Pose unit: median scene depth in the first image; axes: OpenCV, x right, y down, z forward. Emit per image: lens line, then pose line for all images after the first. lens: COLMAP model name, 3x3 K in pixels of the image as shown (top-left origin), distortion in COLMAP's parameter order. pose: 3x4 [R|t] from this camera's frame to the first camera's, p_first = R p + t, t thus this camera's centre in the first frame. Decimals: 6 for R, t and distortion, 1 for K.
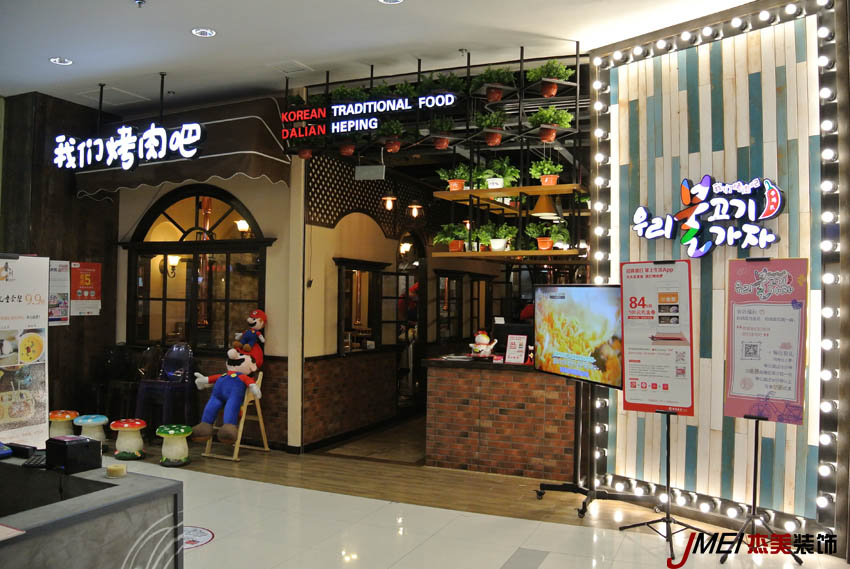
lens RADIAL K [[713.7, 0, 425.0], [0, 713.7, 284.5], [0, 0, 1]] dist [-0.148196, 0.090442]
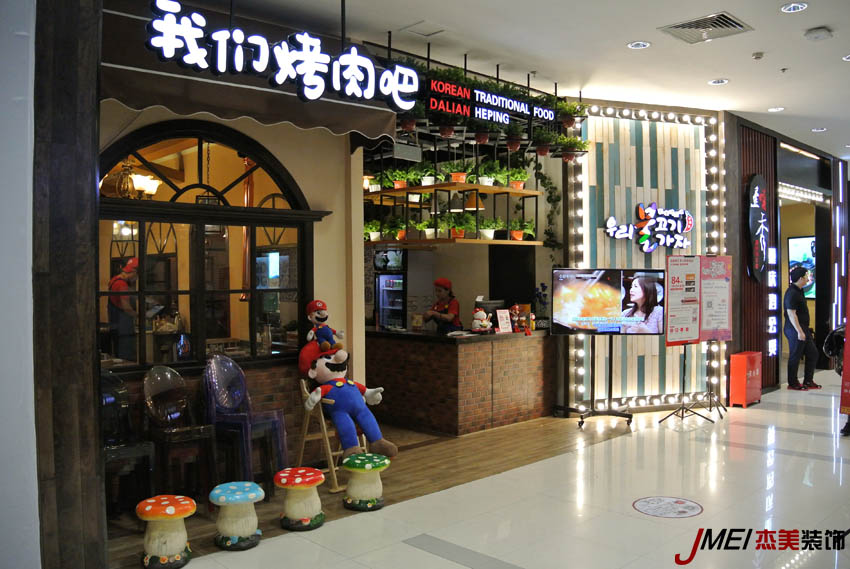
lens RADIAL K [[713.7, 0, 425.0], [0, 713.7, 284.5], [0, 0, 1]] dist [-0.148196, 0.090442]
pose [[0.399950, -0.025139, 0.916192, -1.080489], [-0.004624, 0.999556, 0.029445, -0.007390], [-0.916525, -0.016013, 0.399656, 0.663446]]
